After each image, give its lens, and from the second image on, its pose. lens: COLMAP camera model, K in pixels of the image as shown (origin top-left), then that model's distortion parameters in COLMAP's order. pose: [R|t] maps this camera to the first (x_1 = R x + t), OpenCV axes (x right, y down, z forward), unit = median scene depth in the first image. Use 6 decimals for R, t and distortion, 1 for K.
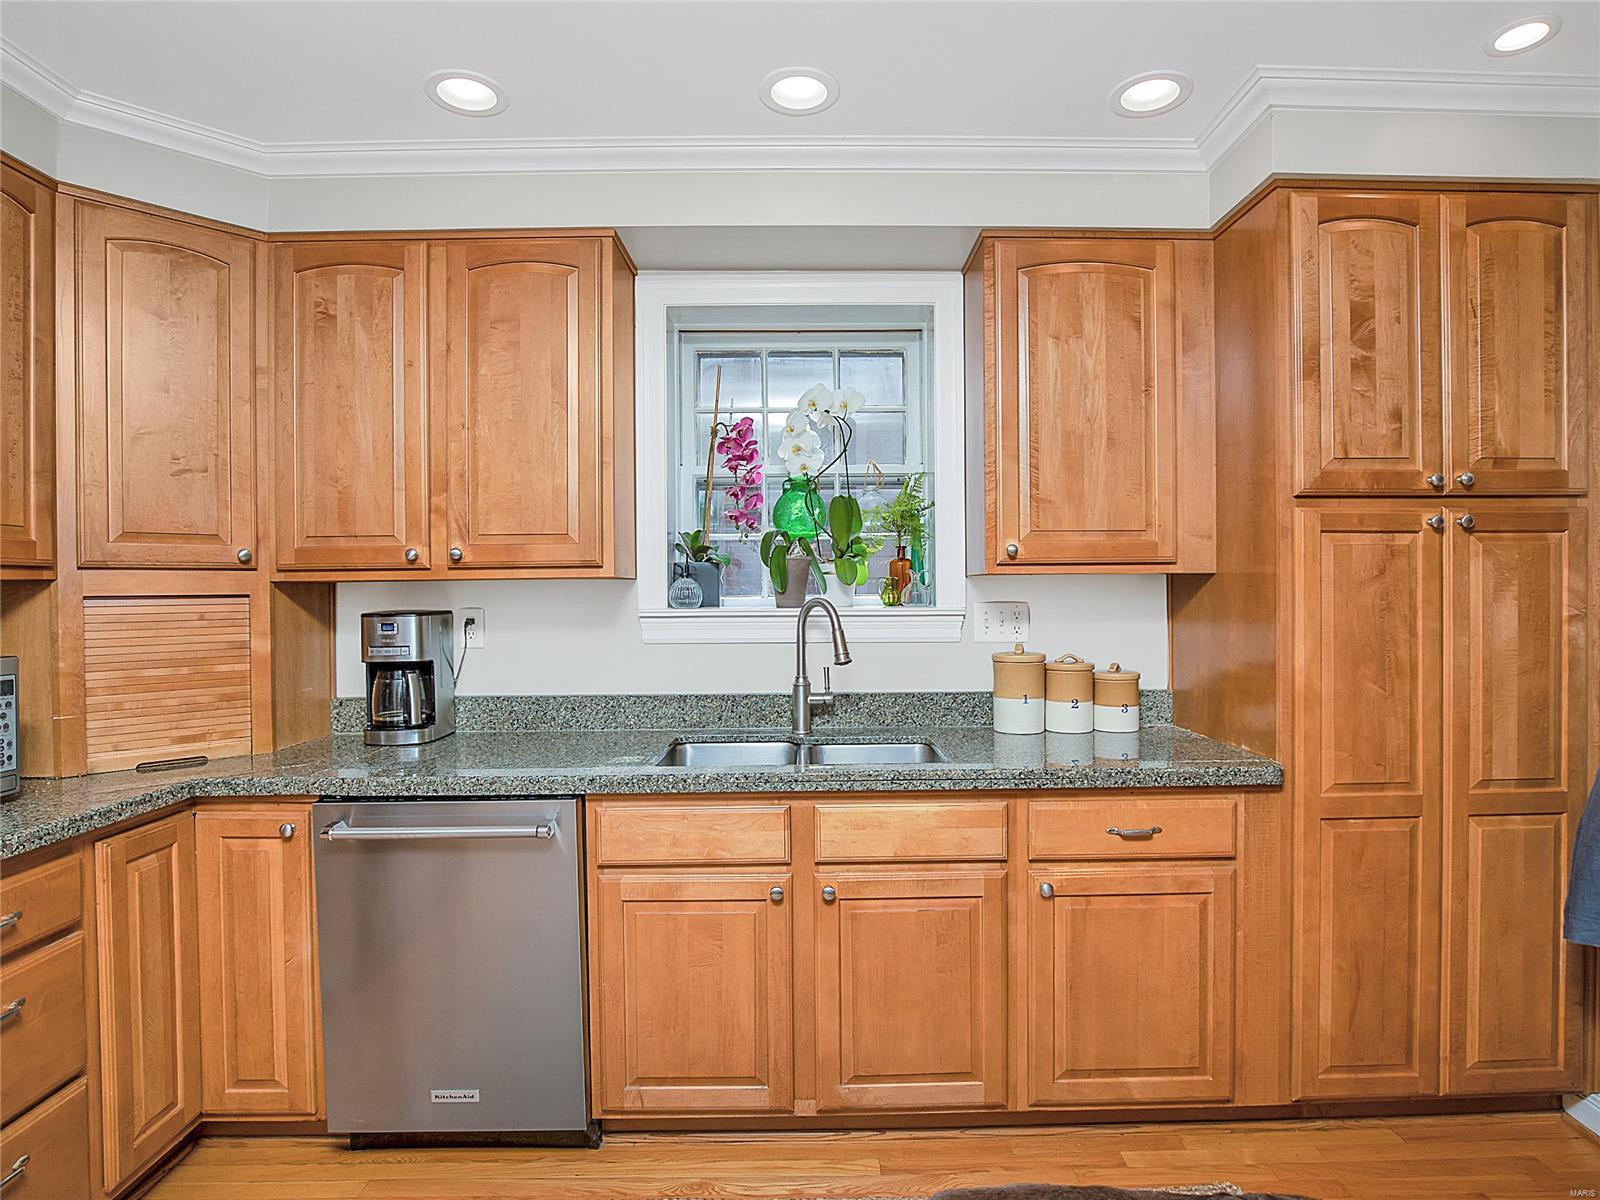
lens RADIAL K [[870.8, 0, 813.4], [0, 870.8, 599.6], [0, 0, 1]] dist [-0.028110, 0.002948]
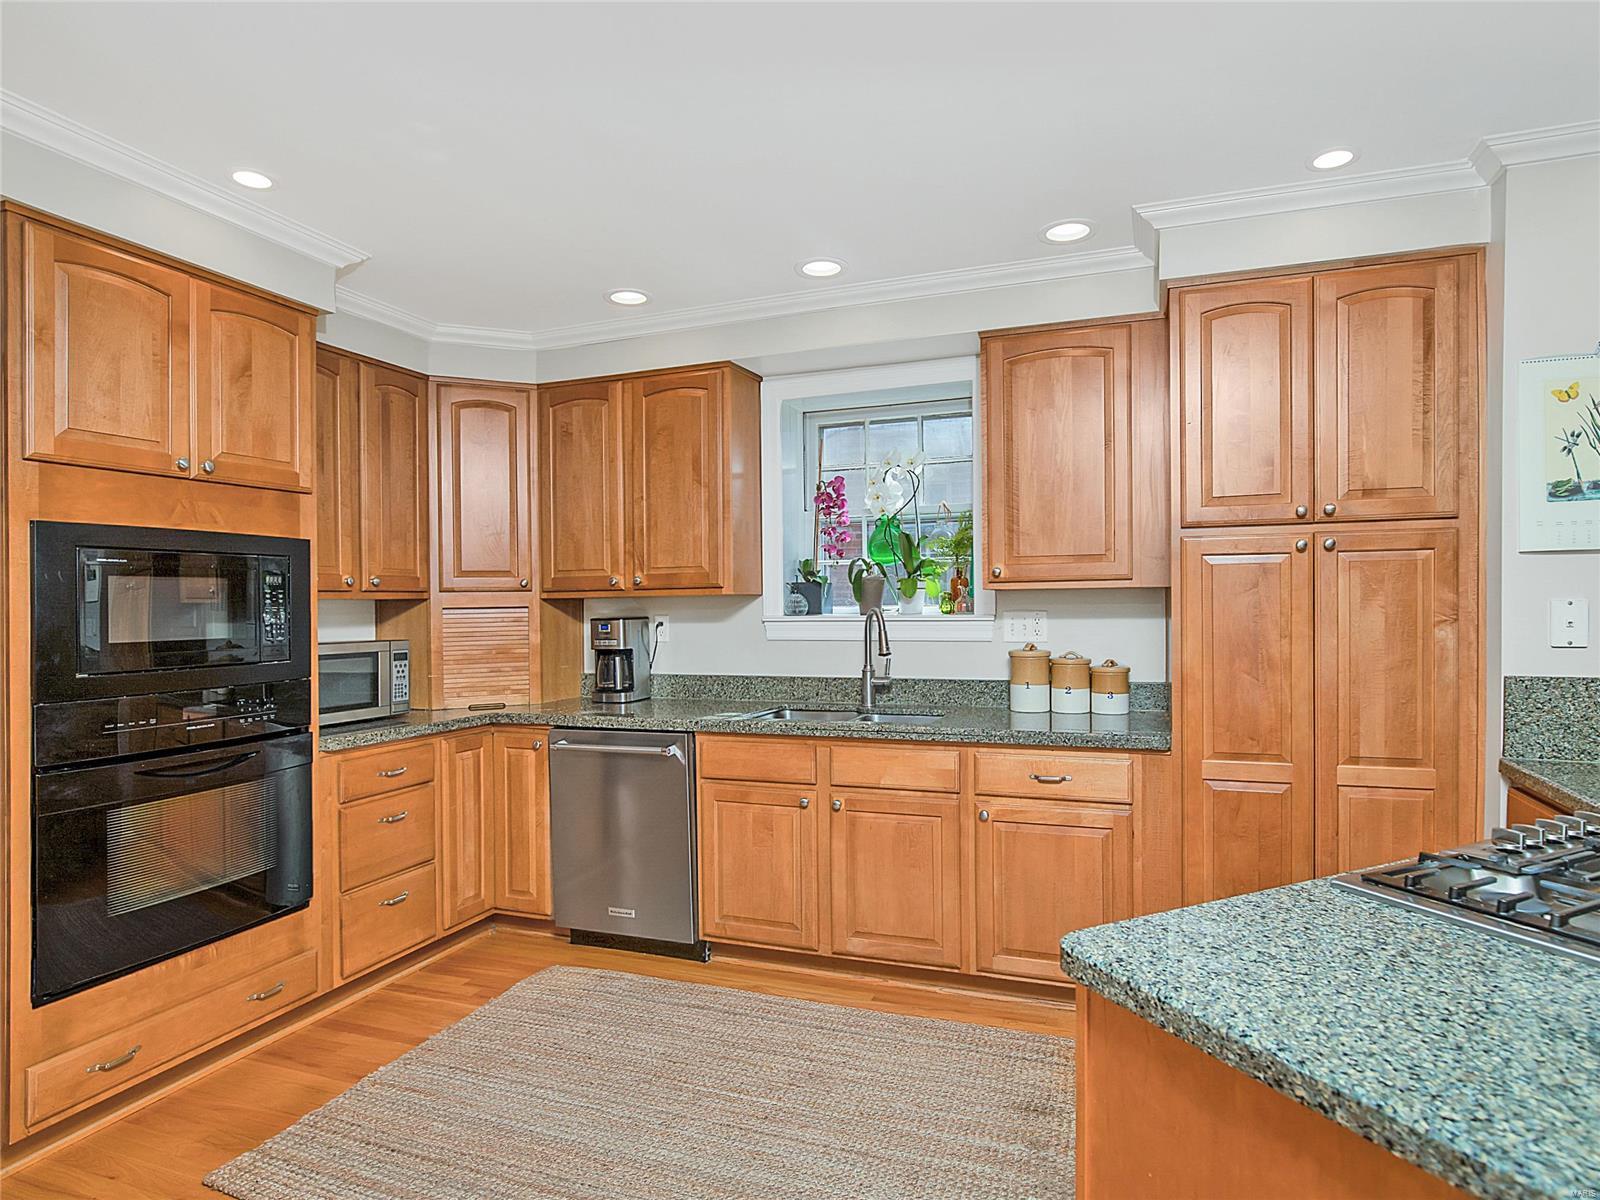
lens RADIAL K [[870.8, 0, 791.9], [0, 870.8, 606.4], [0, 0, 1]] dist [-0.028110, 0.002948]
pose [[0.931216, -0.003003, -0.364455, 0.413244], [0.001957, 0.999993, -0.003238, 0.000366], [0.364462, 0.002302, 0.931215, -0.355585]]
